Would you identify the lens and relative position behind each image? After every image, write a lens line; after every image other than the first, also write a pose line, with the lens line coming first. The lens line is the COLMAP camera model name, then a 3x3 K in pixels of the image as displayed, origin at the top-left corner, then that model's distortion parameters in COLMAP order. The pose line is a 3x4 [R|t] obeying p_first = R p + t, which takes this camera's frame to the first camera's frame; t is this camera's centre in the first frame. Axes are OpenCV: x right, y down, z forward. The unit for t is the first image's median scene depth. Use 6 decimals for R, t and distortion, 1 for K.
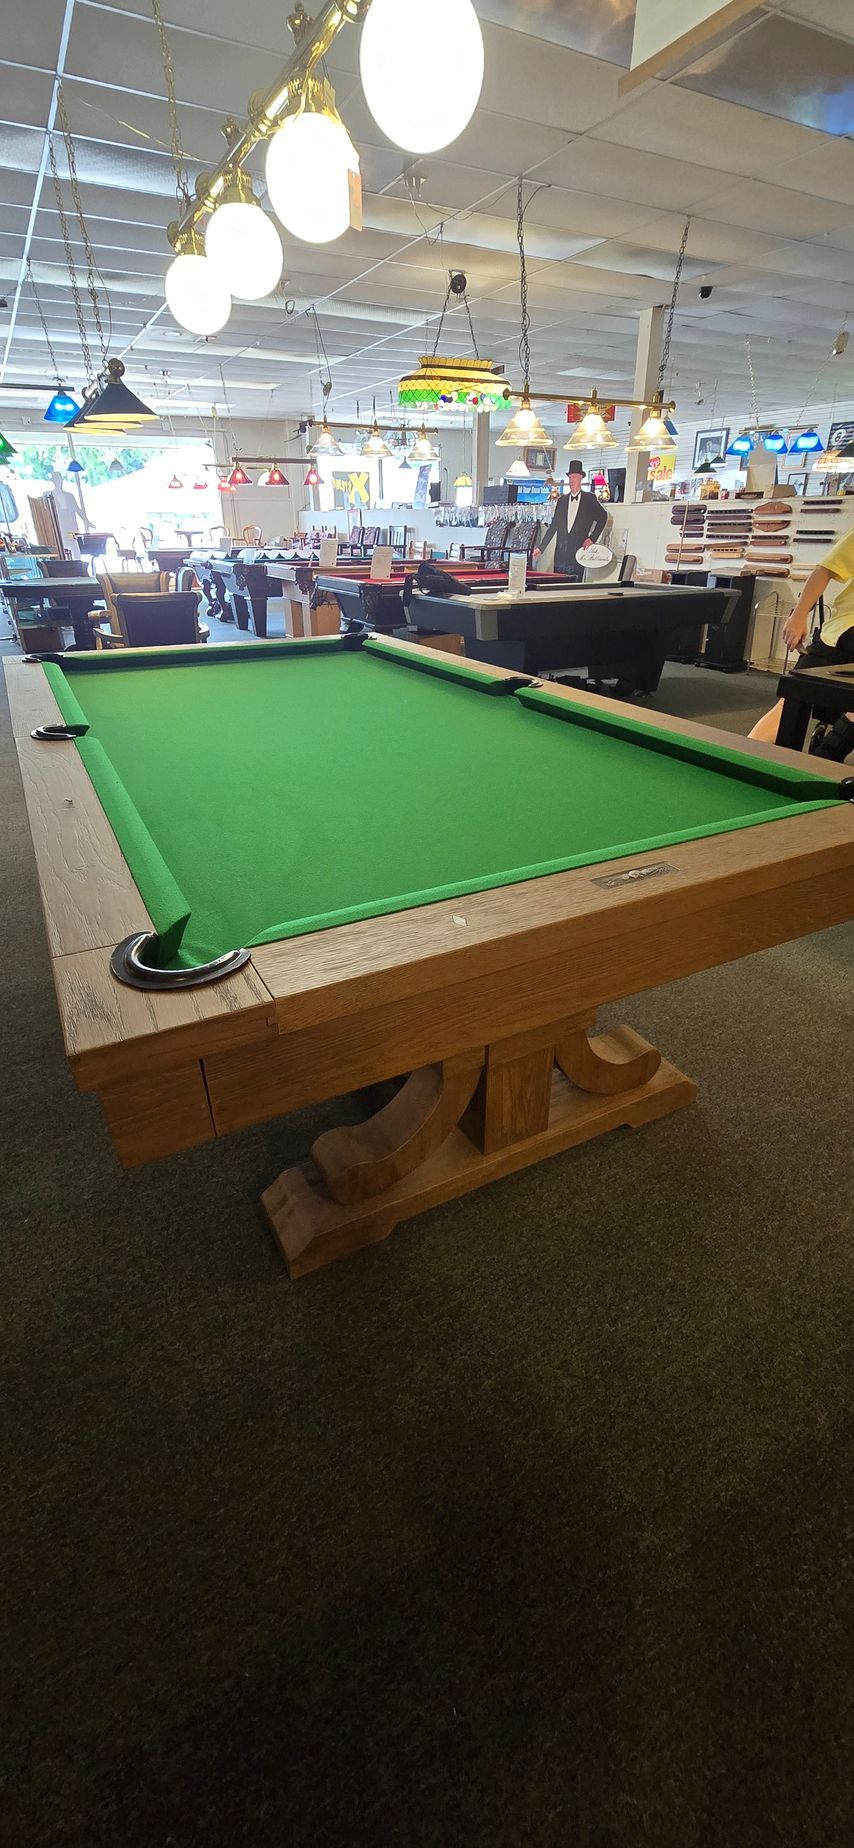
lens RADIAL K [[745.1, 0, 426.4], [0, 745.1, 917.3], [0, 0, 1]] dist [-0.003454, 0.000915]
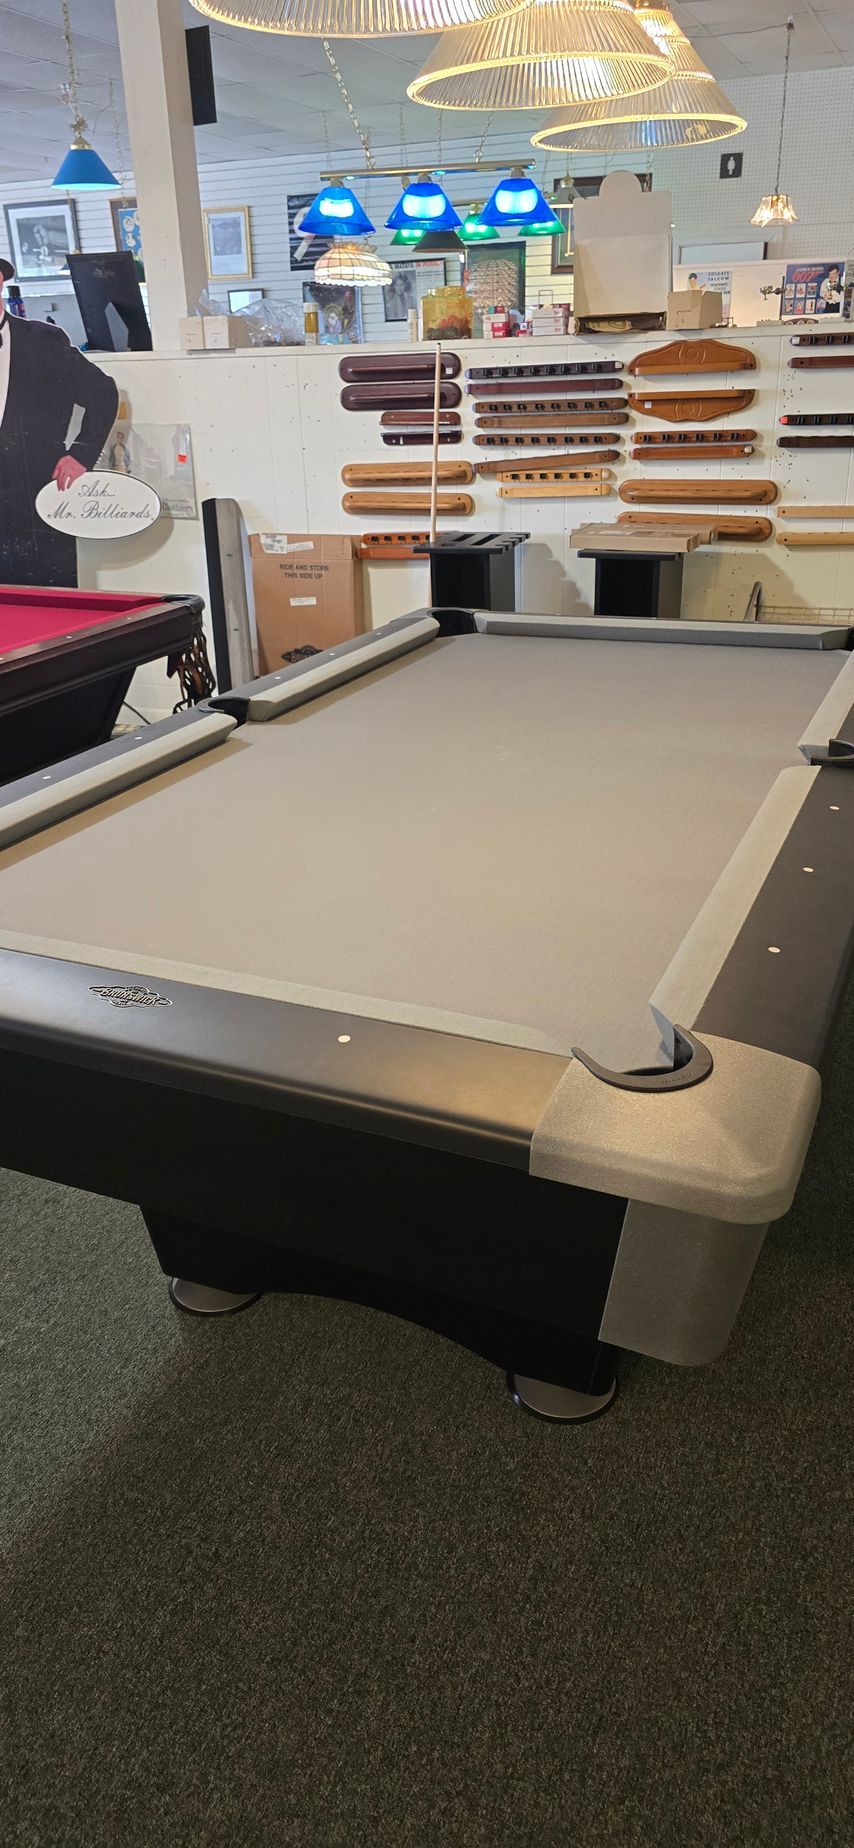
lens RADIAL K [[1242.5, 0, 430.3], [0, 1242.5, 925.0], [0, 0, 1]] dist [0.039768, -0.013734]
pose [[0.774585, -0.277709, 0.568239, -0.041245], [0.321381, 0.946632, 0.024552, -0.328516], [-0.544731, 0.163604, 0.822497, 0.584837]]
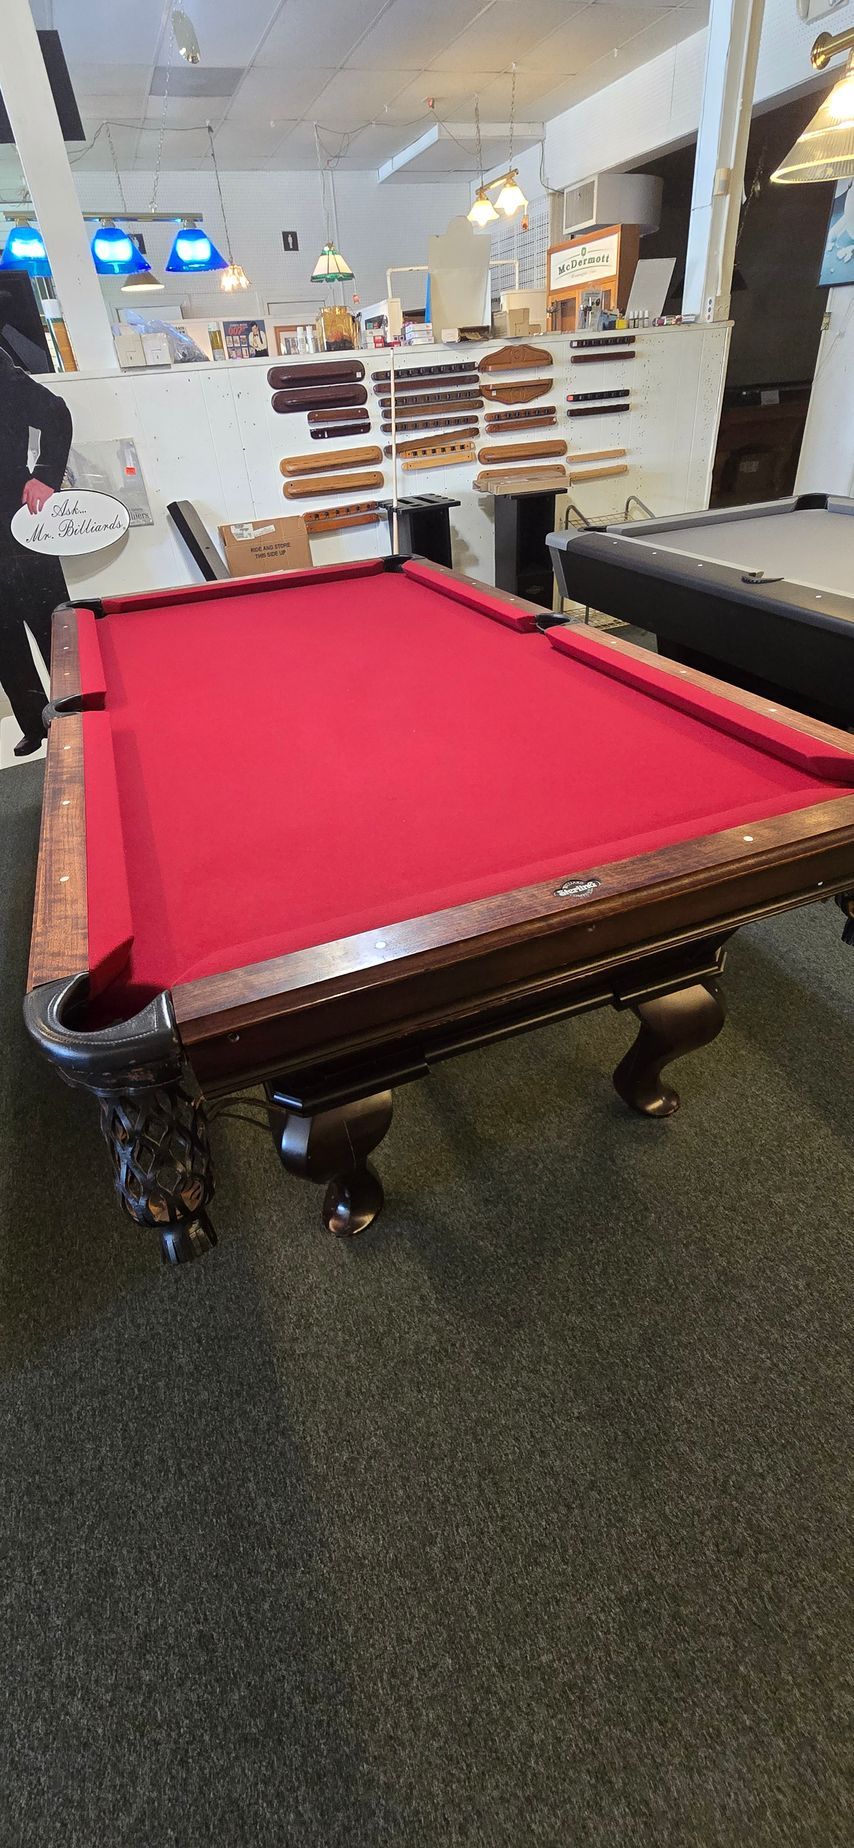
lens RADIAL K [[745.1, 0, 435.9], [0, 745.1, 929.0], [0, 0, 1]] dist [-0.003454, 0.000915]
pose [[0.111776, -0.598572, 0.793233, -0.224550], [0.526515, 0.712656, 0.463576, -0.504114], [-0.842786, 0.365832, 0.394815, 0.930096]]
